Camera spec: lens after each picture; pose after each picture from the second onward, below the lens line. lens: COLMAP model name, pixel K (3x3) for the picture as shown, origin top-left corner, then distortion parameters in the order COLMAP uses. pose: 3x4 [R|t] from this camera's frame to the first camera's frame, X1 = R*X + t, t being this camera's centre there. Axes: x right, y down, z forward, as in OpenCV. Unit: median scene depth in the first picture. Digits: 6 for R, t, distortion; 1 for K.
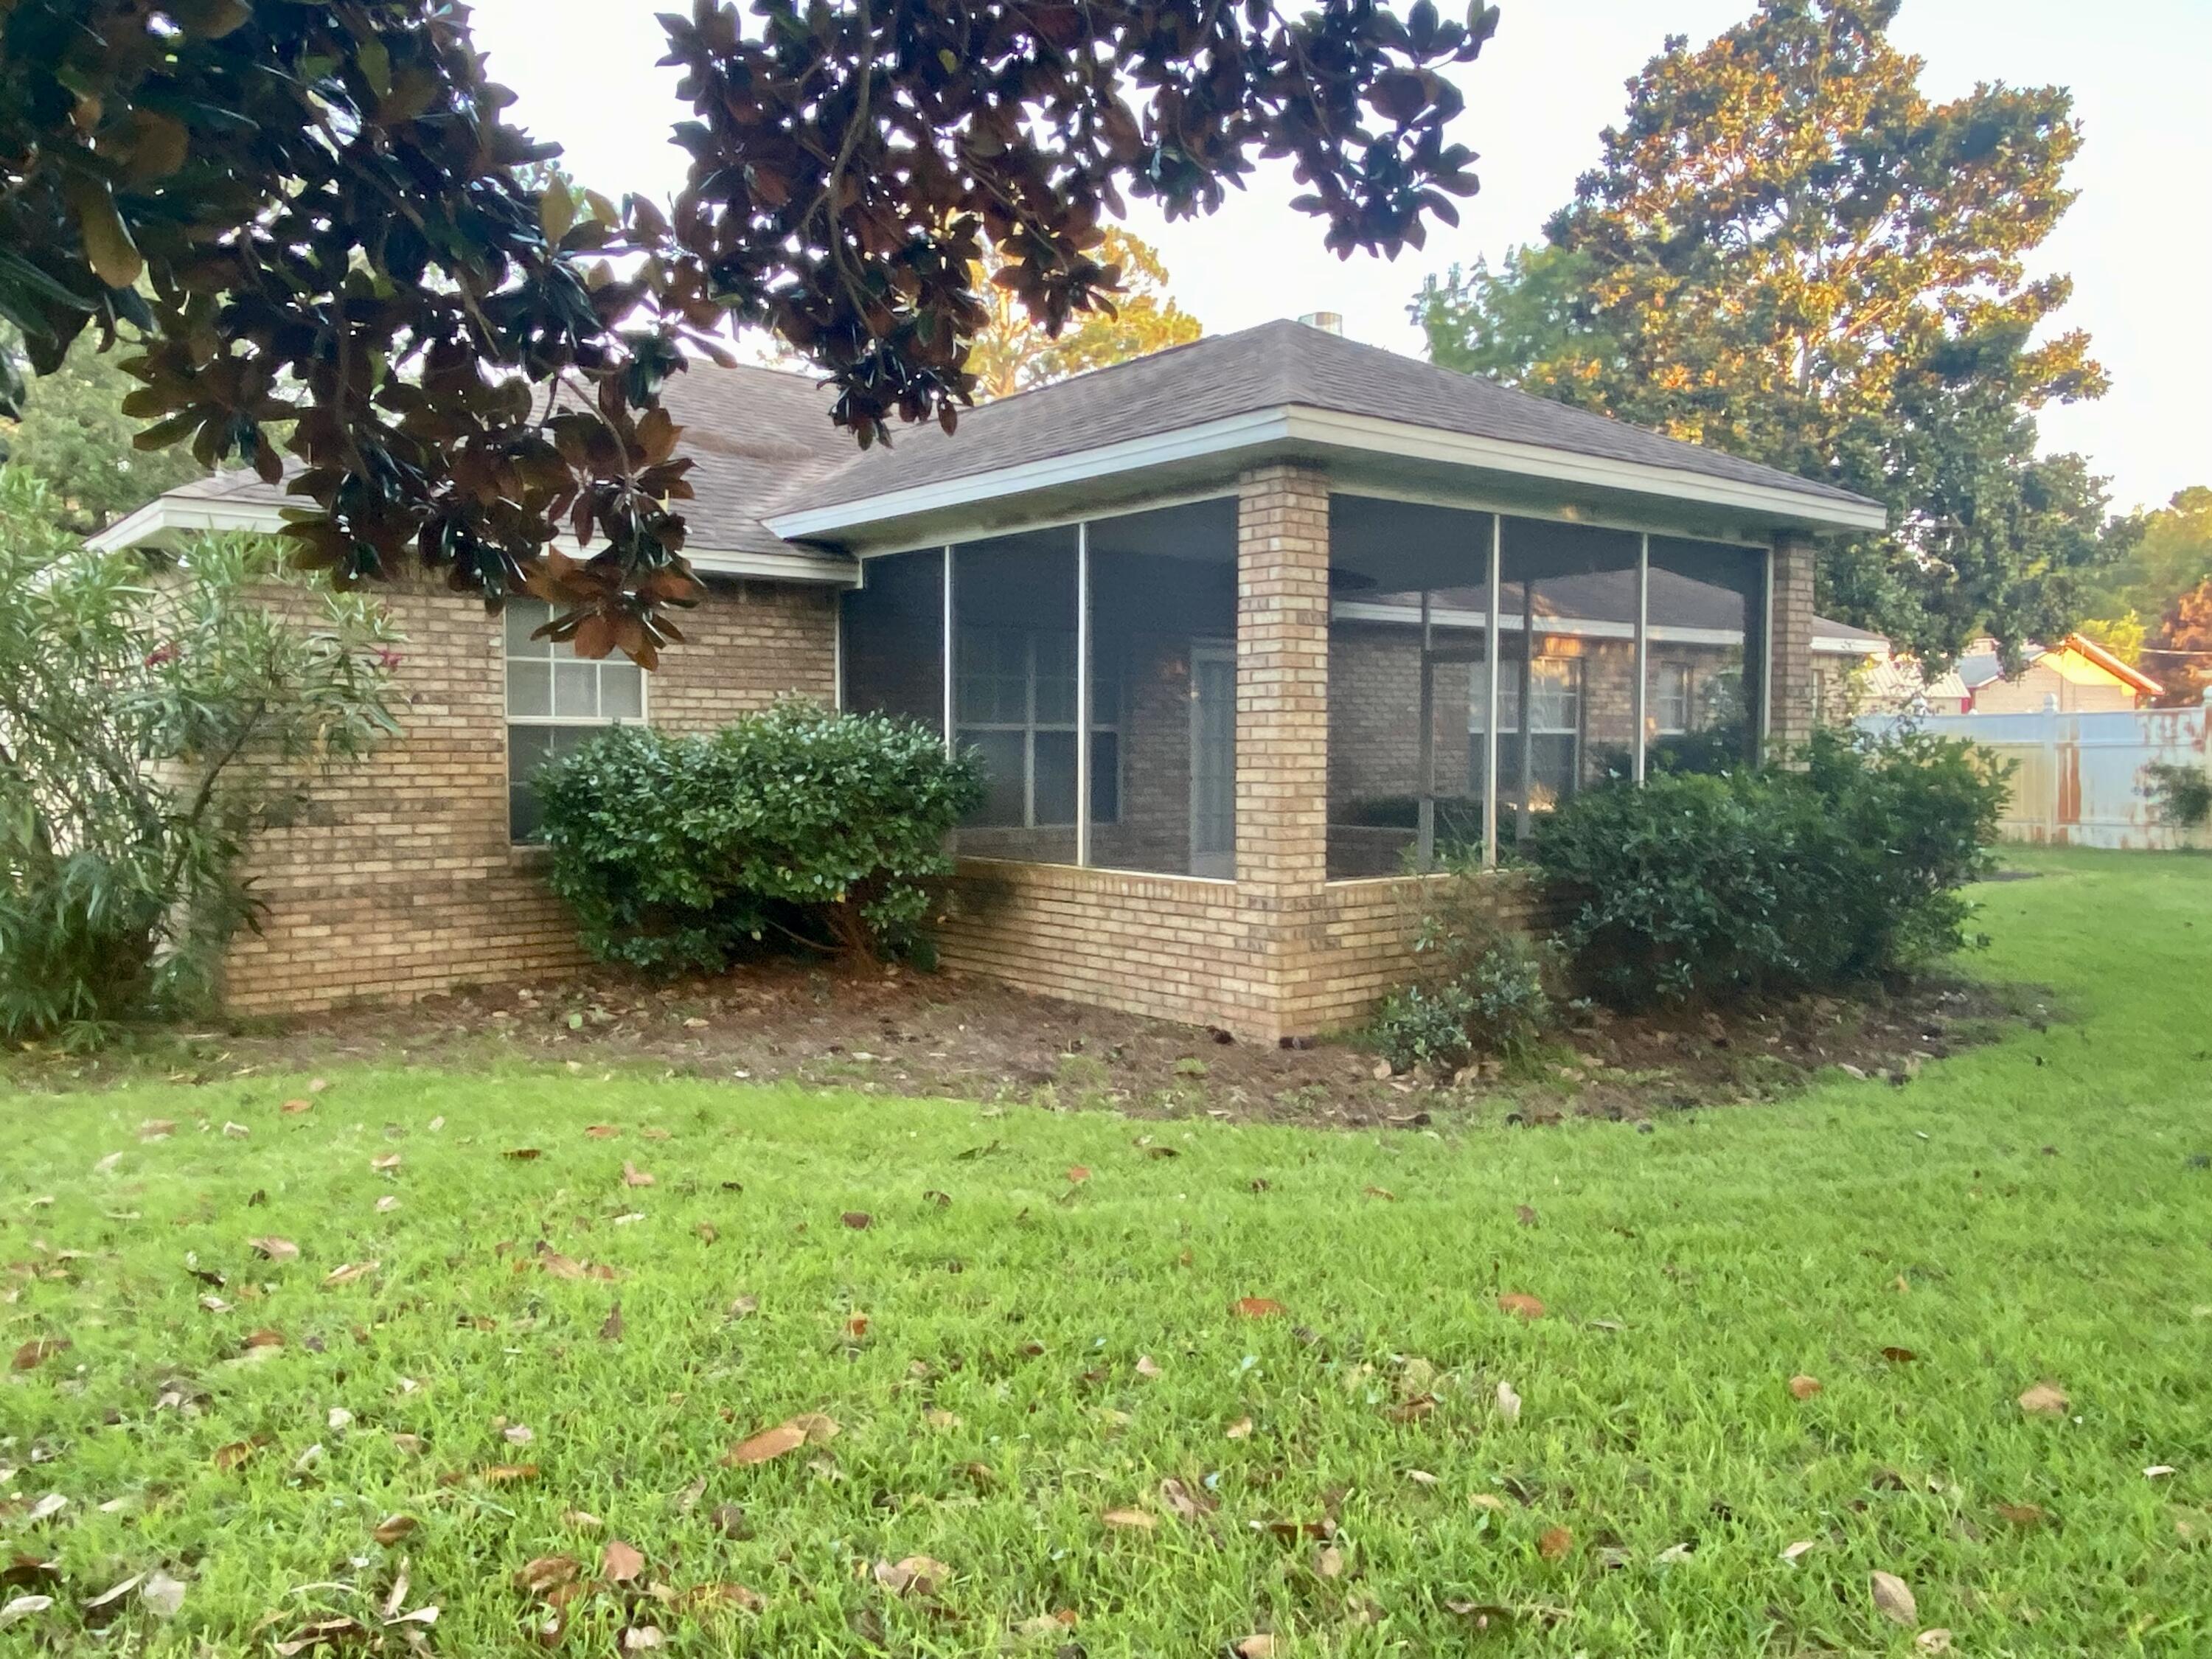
lens RADIAL K [[1650.1, 0, 1106.0], [0, 1650.1, 829.5], [0, 0, 1]] dist [0.004519, 0.002615]
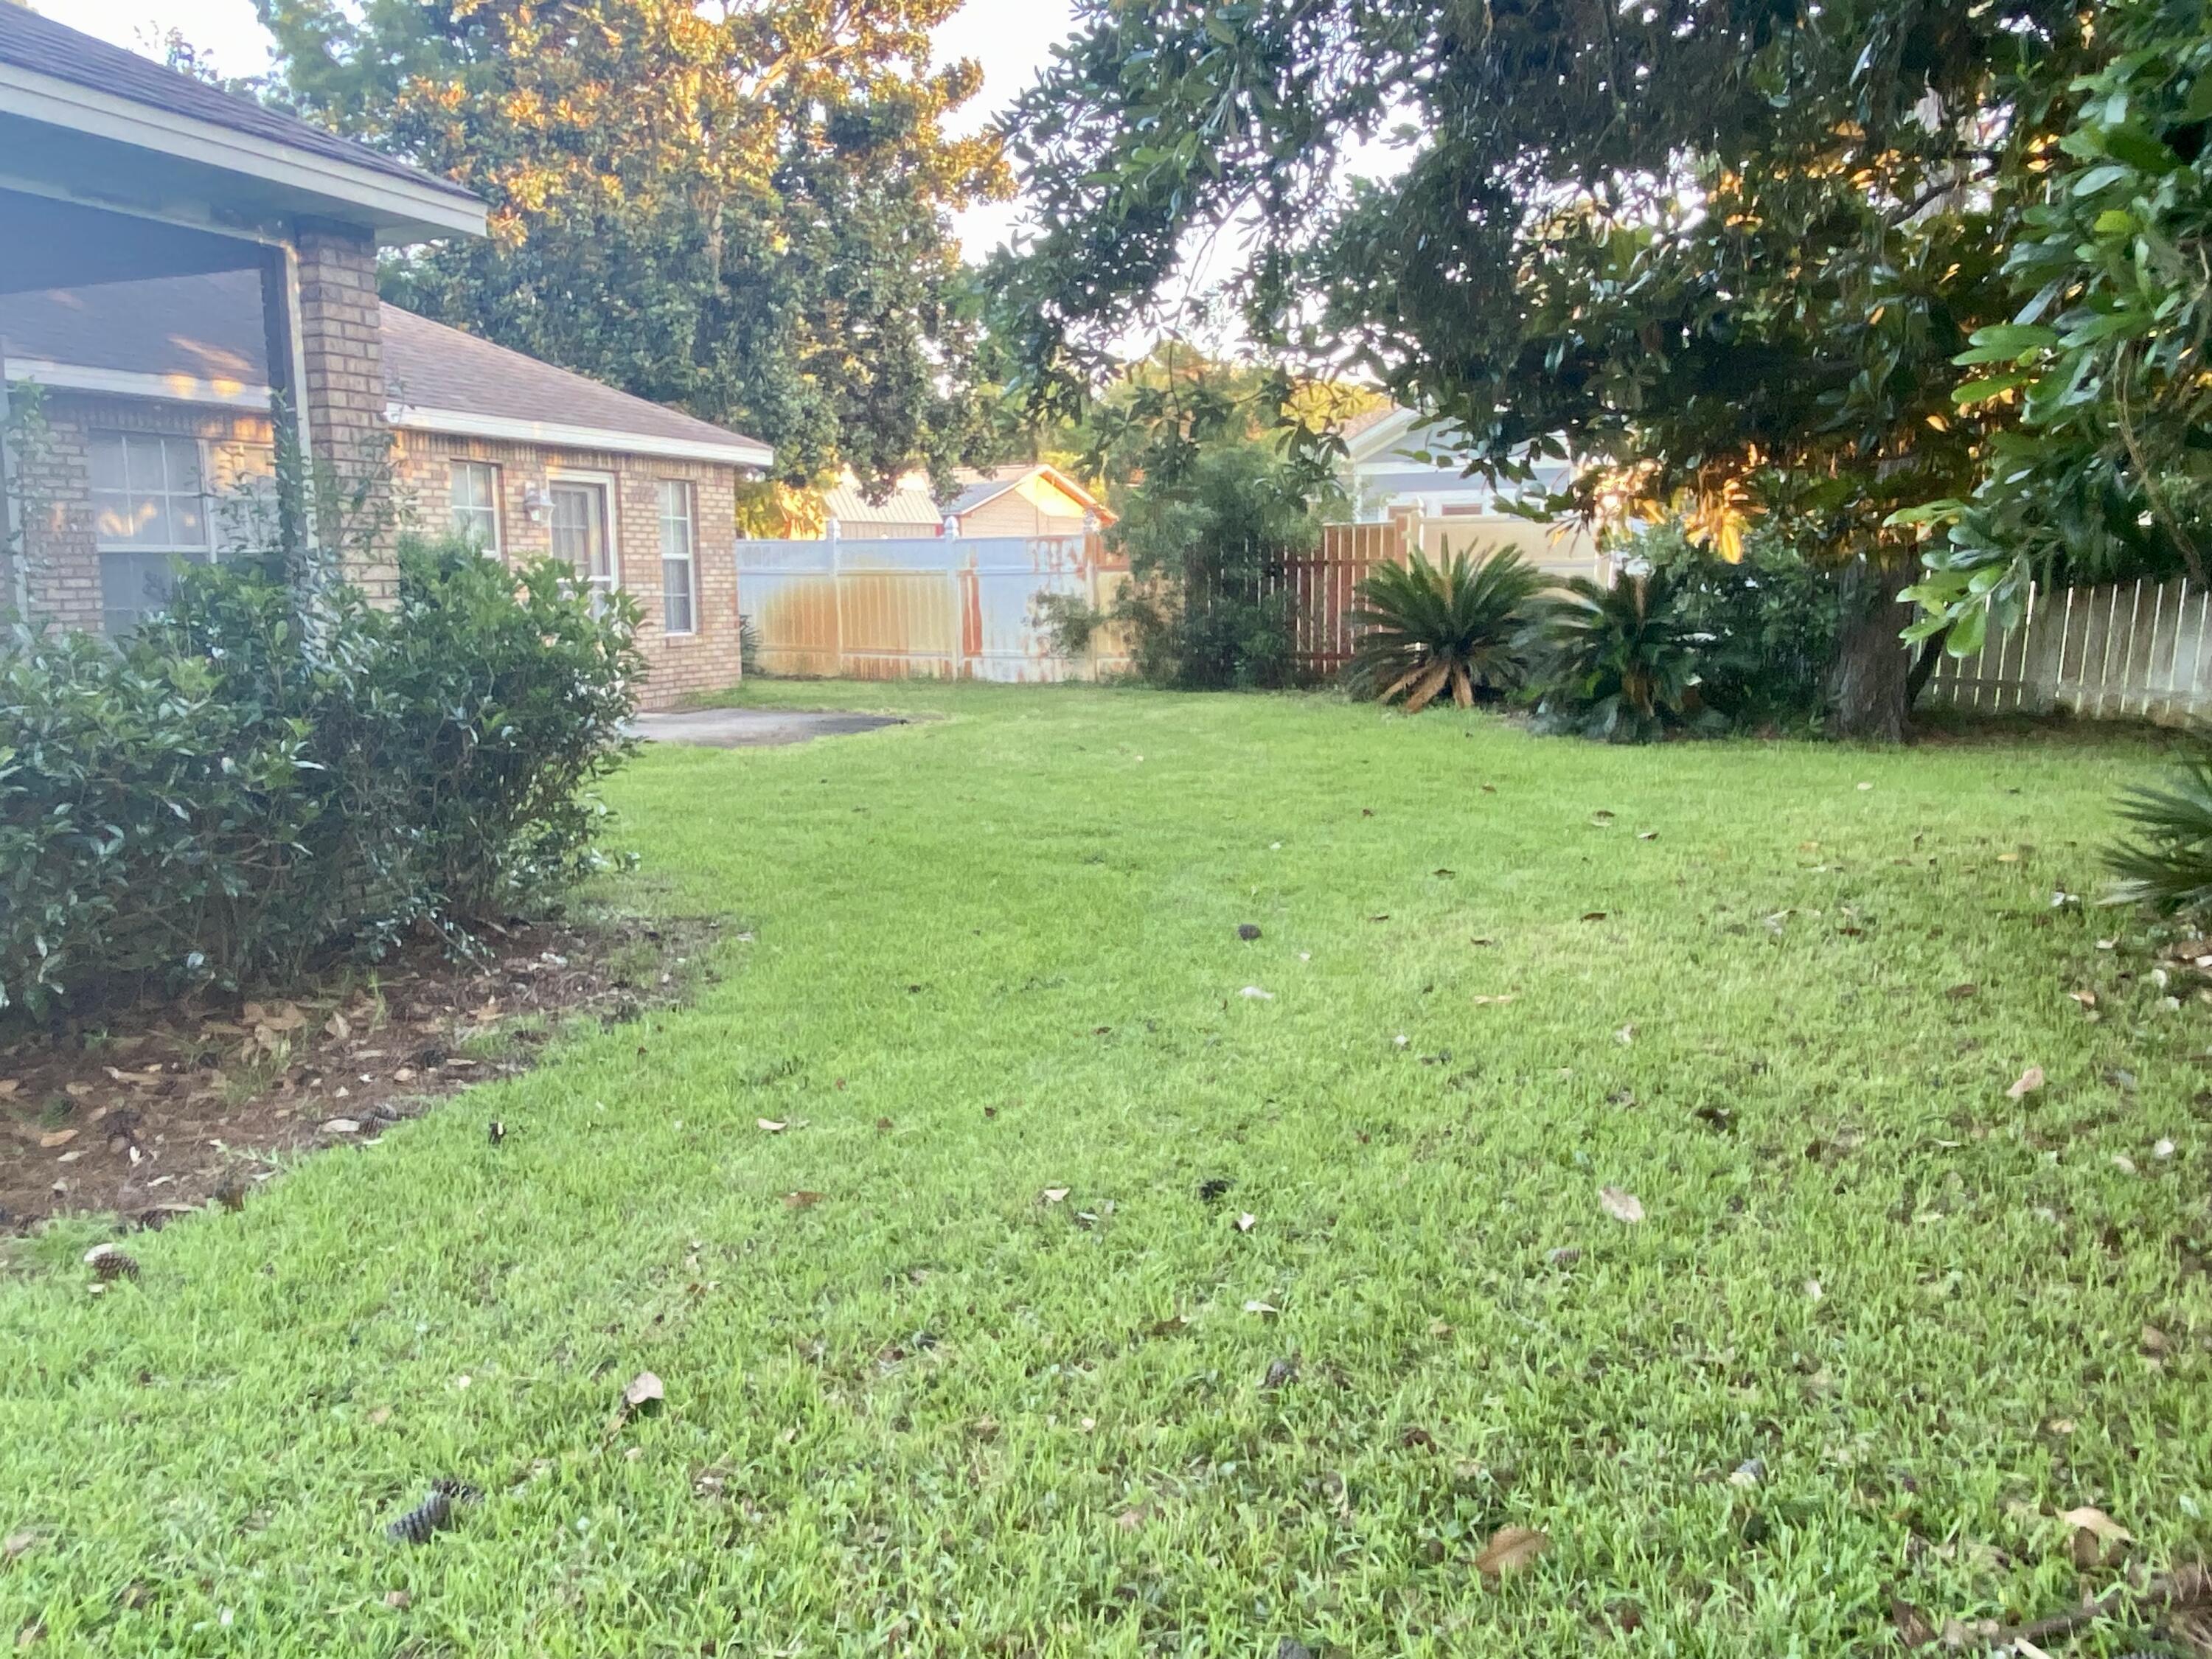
lens RADIAL K [[1601.2, 0, 1106.0], [0, 1601.2, 829.5], [0, 0, 1]] dist [-0.000190, 0.107479]
pose [[0.869086, -0.077850, 0.488497, 0.193731], [0.024233, 0.993053, 0.115147, -0.008777], [-0.494068, -0.088234, 0.864935, 0.163380]]
